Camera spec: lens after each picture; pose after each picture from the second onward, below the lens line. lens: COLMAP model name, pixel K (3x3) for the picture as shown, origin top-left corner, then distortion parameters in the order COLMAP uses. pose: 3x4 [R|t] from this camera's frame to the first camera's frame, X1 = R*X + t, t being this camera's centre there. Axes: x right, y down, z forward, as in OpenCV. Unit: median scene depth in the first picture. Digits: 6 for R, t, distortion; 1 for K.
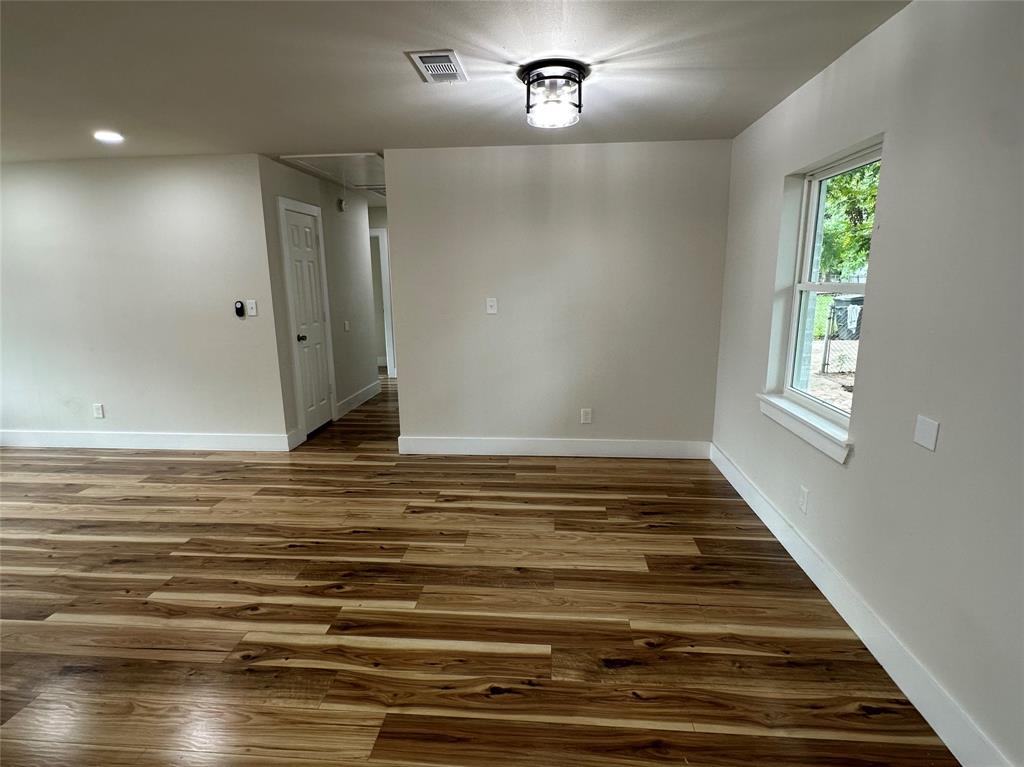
lens RADIAL K [[551.4, 0, 512.0], [0, 551.4, 383.5], [0, 0, 1]] dist [-0.006592, -0.001501]
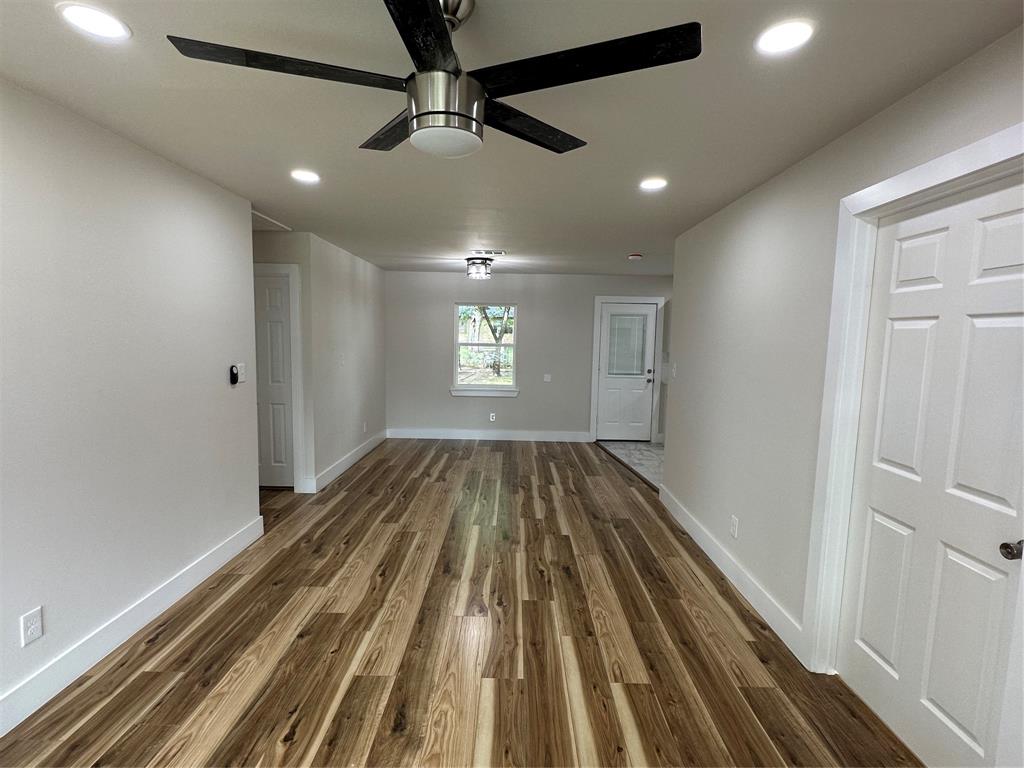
lens RADIAL K [[490.4, 0, 512.0], [0, 490.4, 384.0], [0, 0, 1]] dist [-0.000690, -0.000307]
pose [[-0.086324, -0.091101, 0.992093, -1.677986], [0.166349, 0.980513, 0.104512, -0.185948], [-0.982281, 0.174055, -0.069488, 0.837889]]
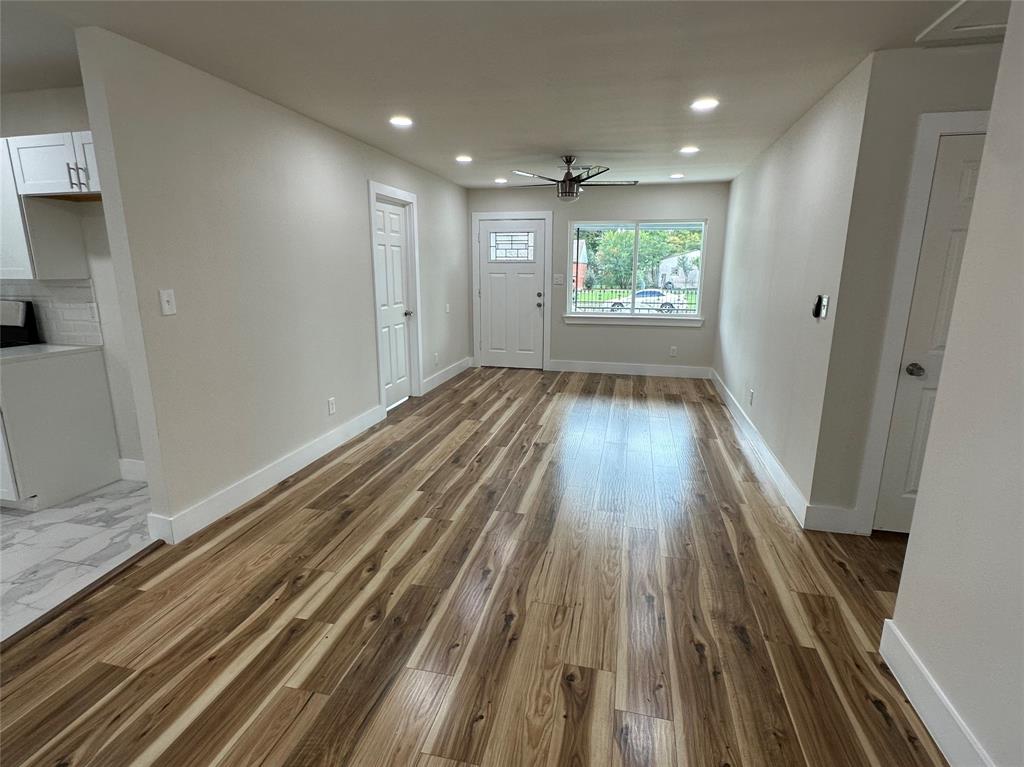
lens RADIAL K [[490.4, 0, 512.0], [0, 490.4, 383.5], [0, 0, 1]] dist [-0.000690, -0.000307]
pose [[-0.141020, 0.239745, -0.960539, 0.256052], [-0.190127, 0.945616, 0.263934, -0.190007], [0.971579, 0.219845, -0.087769, 0.910335]]
